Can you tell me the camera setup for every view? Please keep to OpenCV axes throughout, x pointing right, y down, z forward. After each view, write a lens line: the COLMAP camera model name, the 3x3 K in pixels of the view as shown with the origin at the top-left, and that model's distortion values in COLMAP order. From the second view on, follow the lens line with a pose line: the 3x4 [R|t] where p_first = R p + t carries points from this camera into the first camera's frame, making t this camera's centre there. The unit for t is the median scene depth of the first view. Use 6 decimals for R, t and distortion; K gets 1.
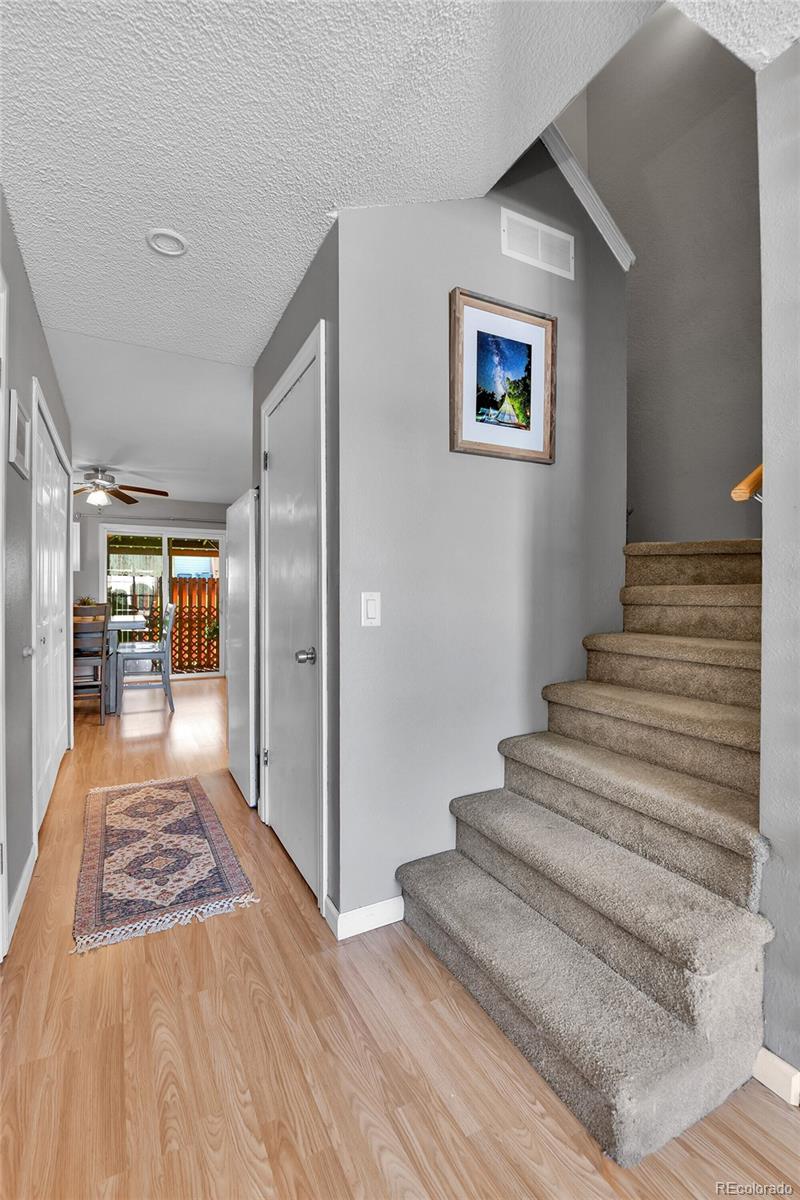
lens RADIAL K [[537.5, 0, 396.2], [0, 537.5, 597.8], [0, 0, 1]] dist [-0.005866, -0.005281]
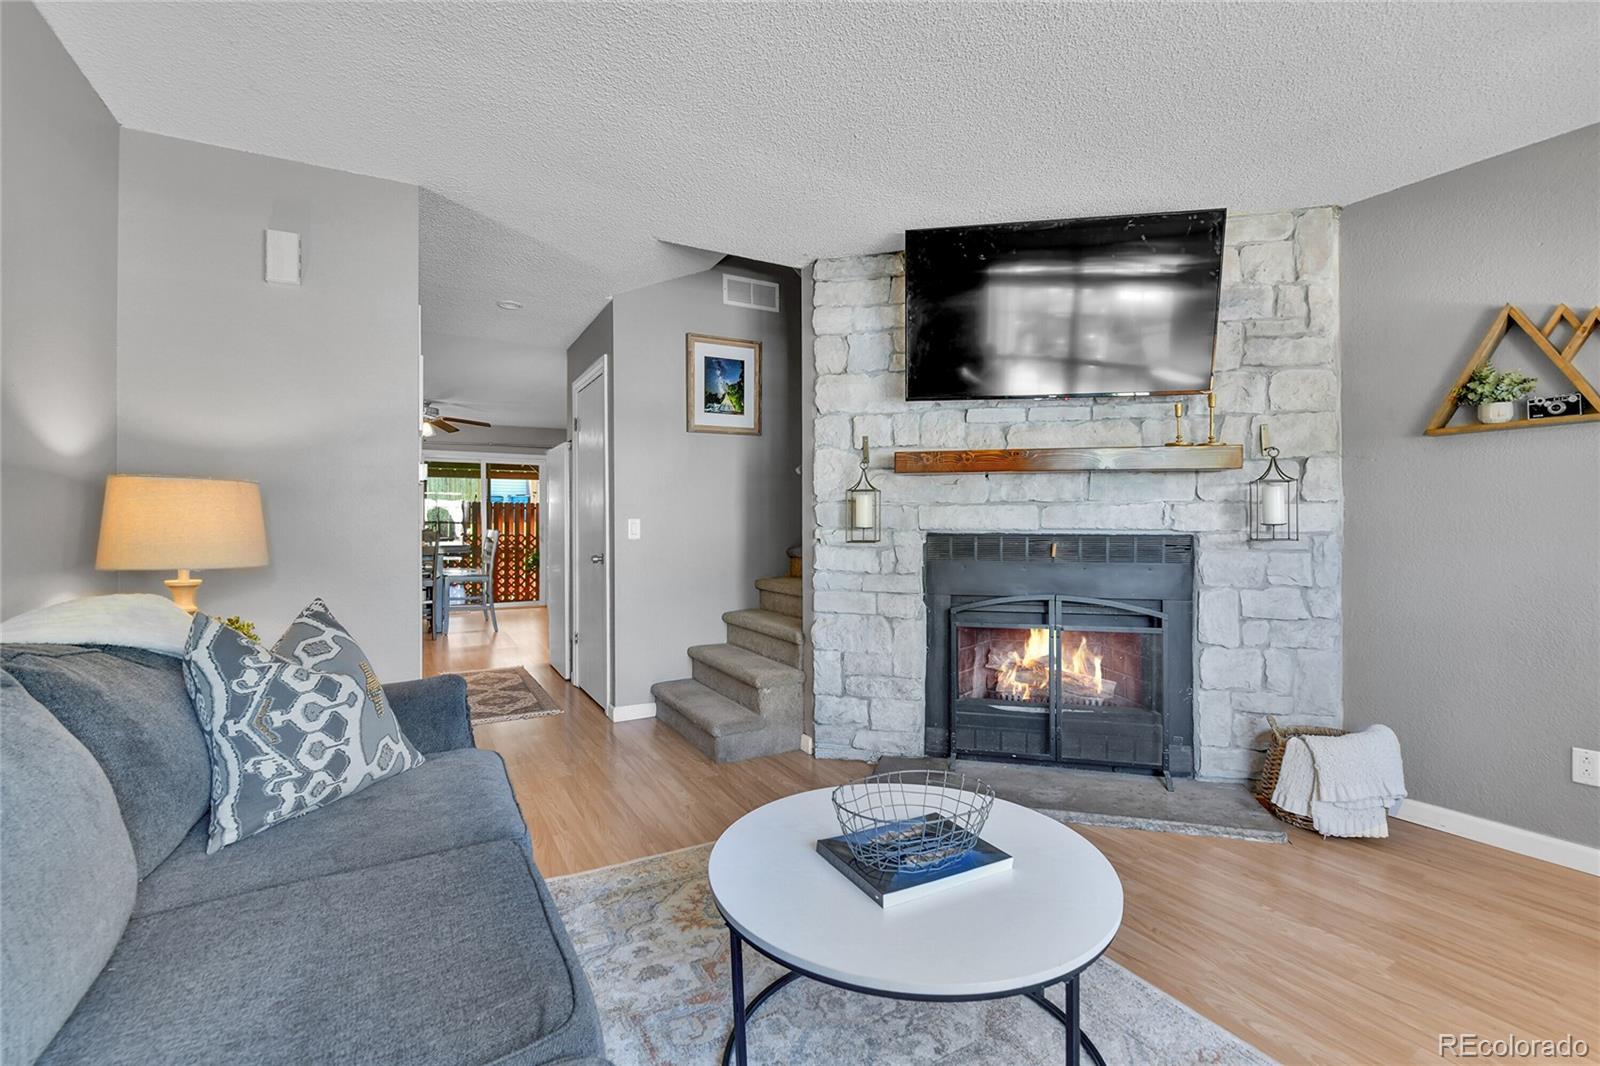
lens RADIAL K [[716.6, 0, 807.0], [0, 716.6, 535.5], [0, 0, 1]] dist [-0.005866, -0.005281]
pose [[0.999128, 0.001520, 0.041717, 0.254381], [-0.002002, 0.999932, 0.011528, 0.010205], [-0.041696, -0.011601, 0.999063, -0.802945]]
